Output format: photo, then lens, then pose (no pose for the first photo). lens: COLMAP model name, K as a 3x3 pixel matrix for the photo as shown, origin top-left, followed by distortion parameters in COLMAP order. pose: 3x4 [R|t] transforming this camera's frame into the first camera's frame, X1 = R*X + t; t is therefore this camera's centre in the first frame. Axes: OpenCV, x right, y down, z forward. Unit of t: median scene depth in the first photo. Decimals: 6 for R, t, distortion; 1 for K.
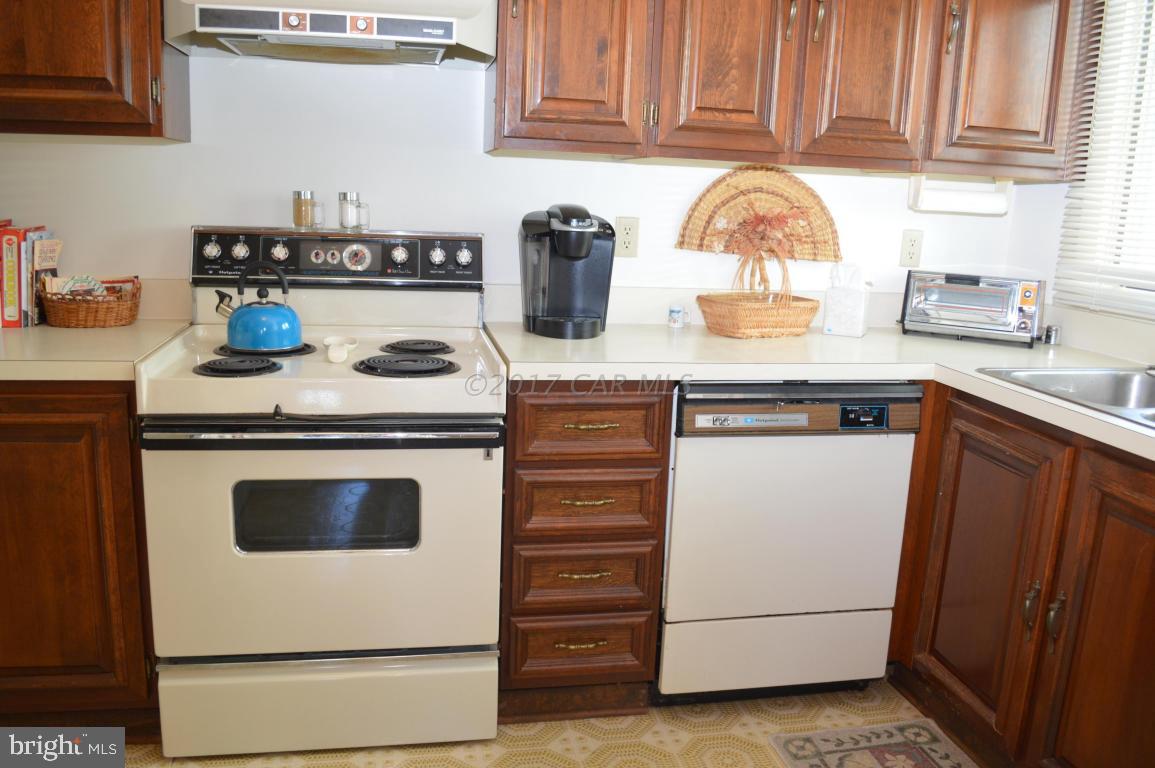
lens RADIAL K [[920.3, 0, 577.5], [0, 920.3, 384.0], [0, 0, 1]] dist [-0.083967, 0.011218]
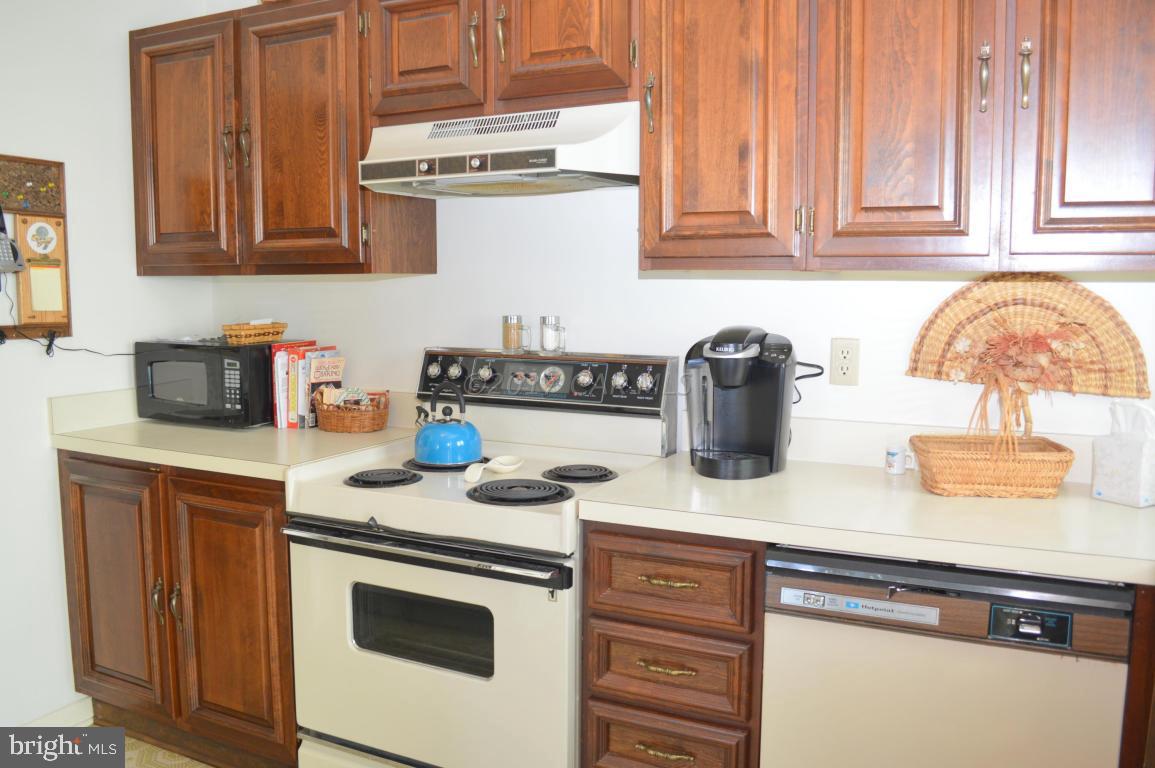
lens RADIAL K [[920.3, 0, 577.5], [0, 920.3, 384.0], [0, 0, 1]] dist [-0.083967, 0.011218]
pose [[0.795607, 0.025742, -0.605266, 0.432710], [-0.092612, 0.992521, -0.079524, -0.058765], [0.598693, 0.119325, 0.792041, 0.221530]]
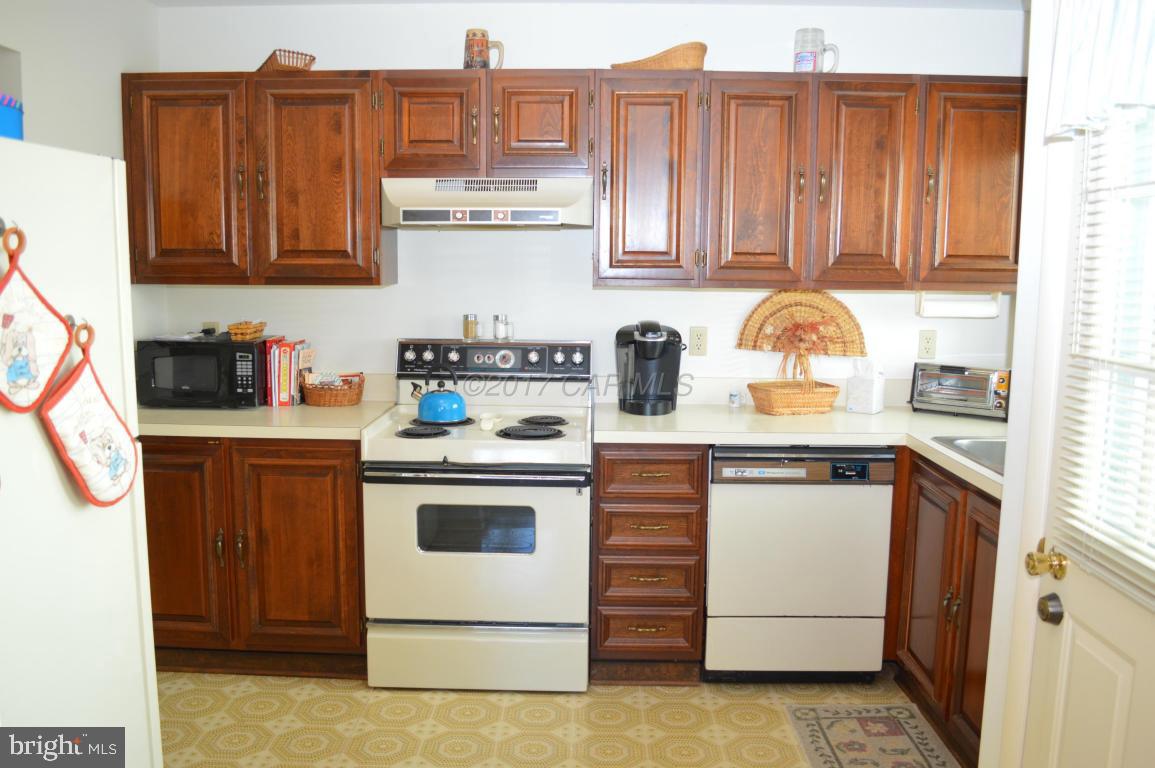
lens RADIAL K [[920.3, 0, 577.5], [0, 920.3, 384.0], [0, 0, 1]] dist [-0.083967, 0.011218]
pose [[0.977531, -0.004471, -0.210744, 0.195246], [-0.012921, 0.996624, -0.081075, 0.020294], [0.210395, 0.081976, 0.974173, -0.434334]]
